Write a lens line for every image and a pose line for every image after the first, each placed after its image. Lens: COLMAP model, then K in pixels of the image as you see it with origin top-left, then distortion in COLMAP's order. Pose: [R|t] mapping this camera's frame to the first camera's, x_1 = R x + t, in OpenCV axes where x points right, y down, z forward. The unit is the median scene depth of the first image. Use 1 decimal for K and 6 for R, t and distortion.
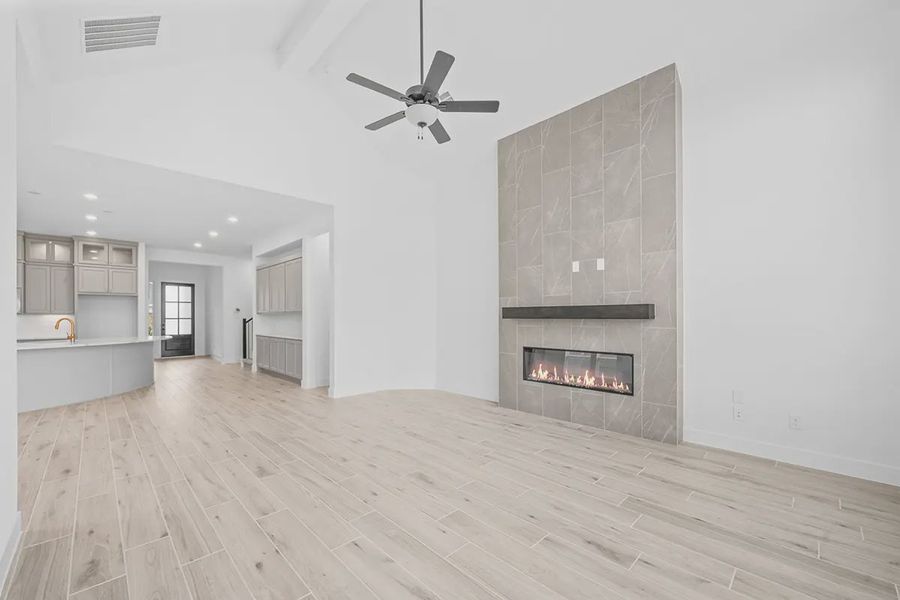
lens RADIAL K [[364.8, 0, 446.7], [0, 364.8, 316.5], [0, 0, 1]] dist [0.000409, 0.000034]
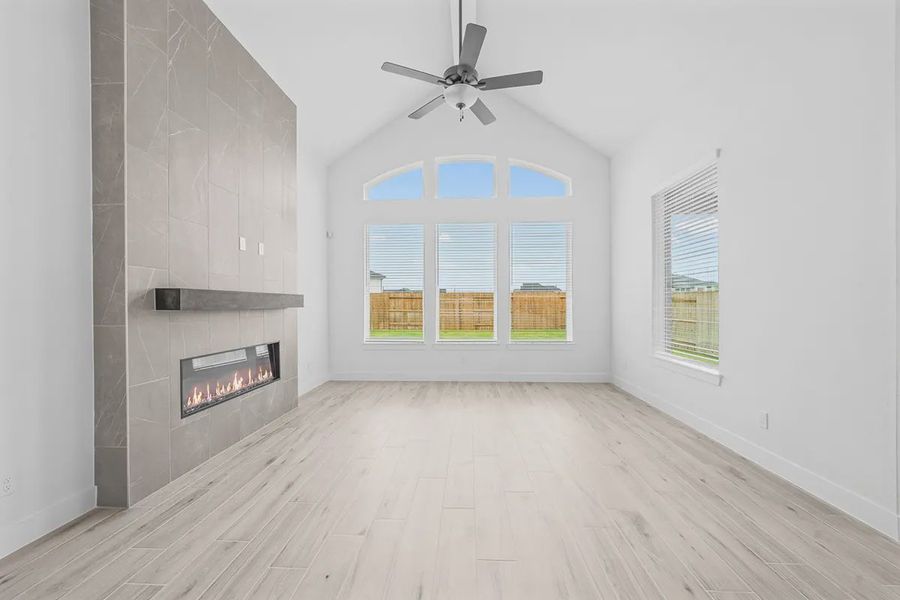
lens RADIAL K [[350.2, 0, 448.5], [0, 350.2, 303.6], [0, 0, 1]] dist [-0.001517, -0.000229]
pose [[-0.671662, 0.005606, 0.740836, -0.546885], [0.007399, 0.999972, -0.000859, -0.000584], [-0.740820, 0.004905, -0.671685, 1.235440]]
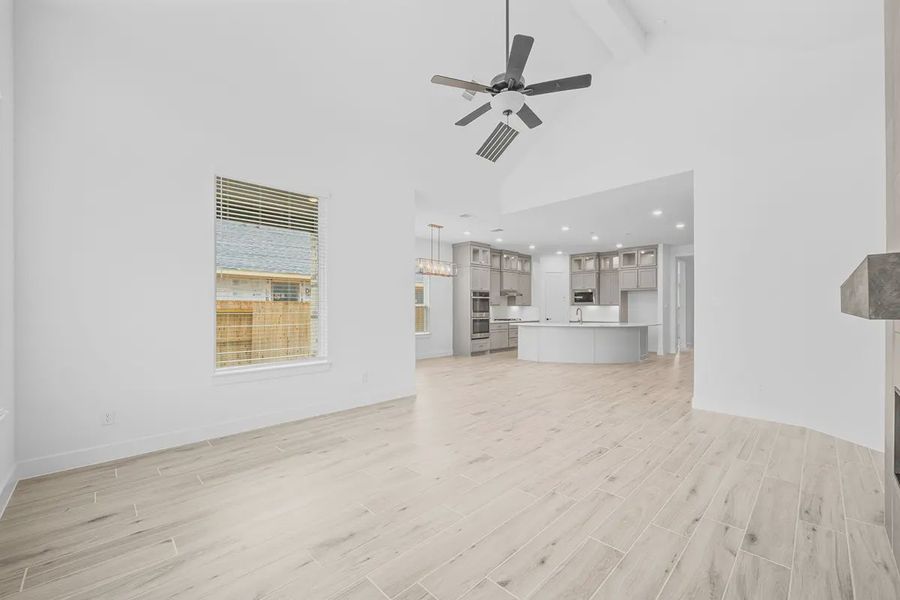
lens RADIAL K [[366.3, 0, 449.0], [0, 366.3, 306.3], [0, 0, 1]] dist [0.001512, 0.000260]
pose [[-0.002693, -0.001719, -0.999995, 0.692079], [0.000651, 0.999998, -0.001721, -0.000571], [0.999996, -0.000655, -0.002691, 0.631491]]
